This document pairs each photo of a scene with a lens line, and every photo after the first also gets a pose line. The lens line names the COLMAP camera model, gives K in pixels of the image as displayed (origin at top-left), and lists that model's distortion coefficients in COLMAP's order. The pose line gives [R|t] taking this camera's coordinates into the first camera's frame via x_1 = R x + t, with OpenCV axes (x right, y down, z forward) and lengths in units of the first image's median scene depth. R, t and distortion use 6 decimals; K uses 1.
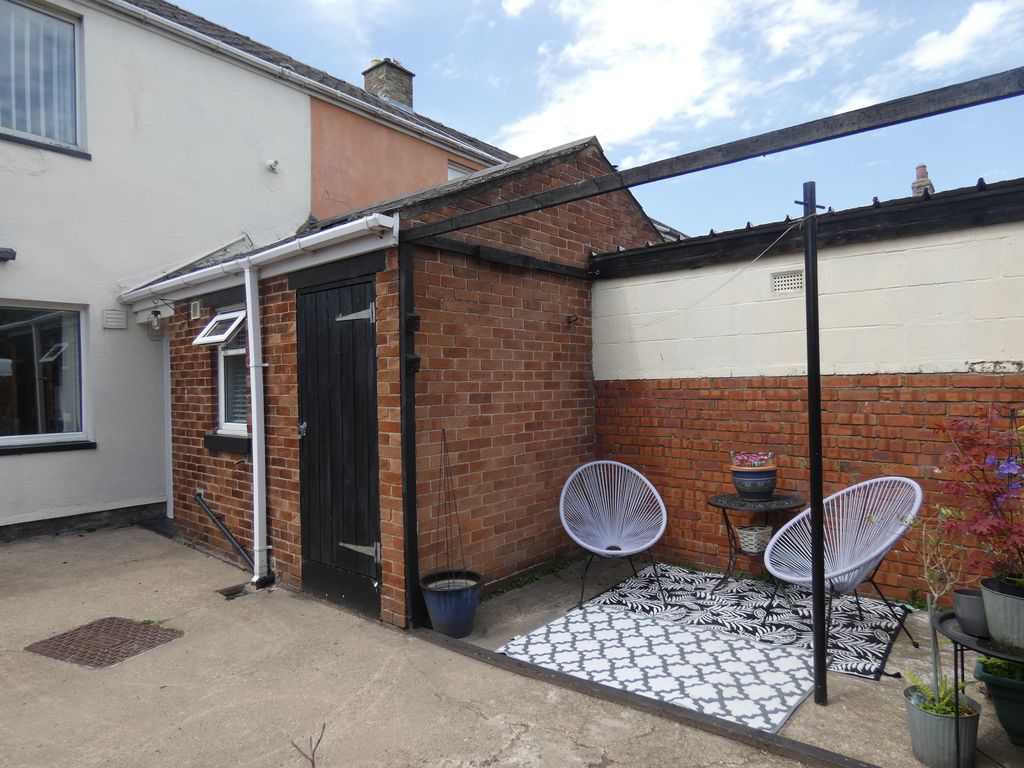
lens RADIAL K [[623.6, 0, 511.1], [0, 623.6, 383.2], [0, 0, 1]] dist [0.019356, -0.004839]
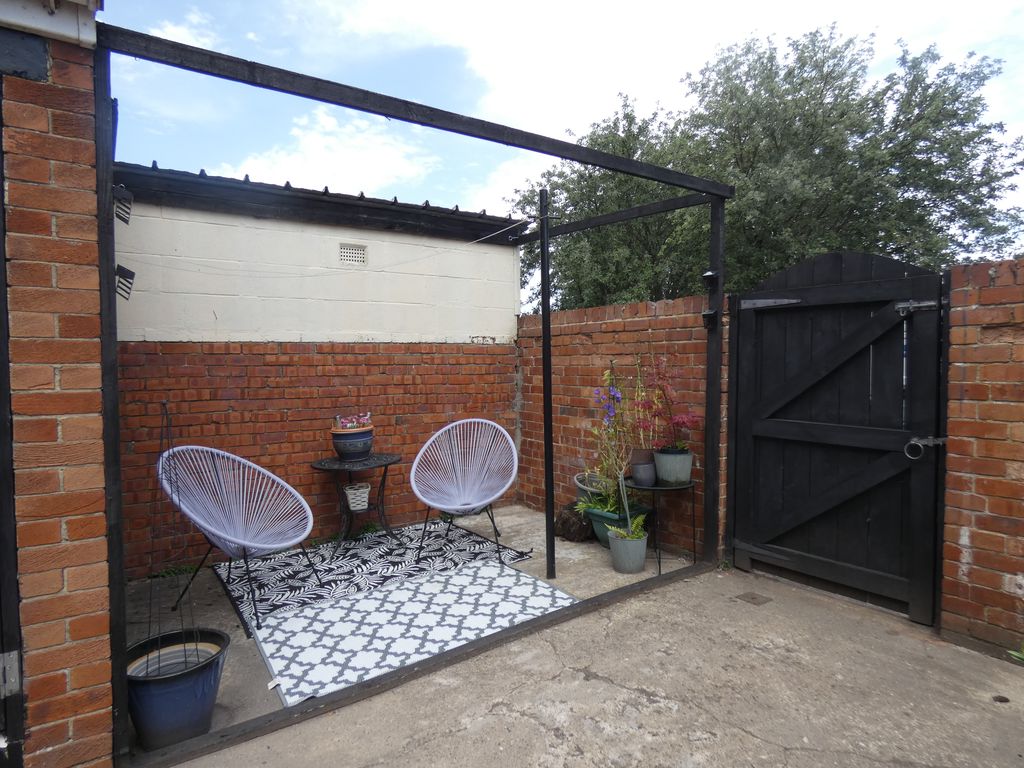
lens RADIAL K [[623.6, 0, 511.3], [0, 623.6, 381.9], [0, 0, 1]] dist [0.019356, -0.004839]
pose [[0.264866, -0.016881, 0.964137, -0.571402], [0.007185, 0.999854, 0.015533, 0.045378], [-0.964258, 0.002813, 0.264949, 0.505133]]
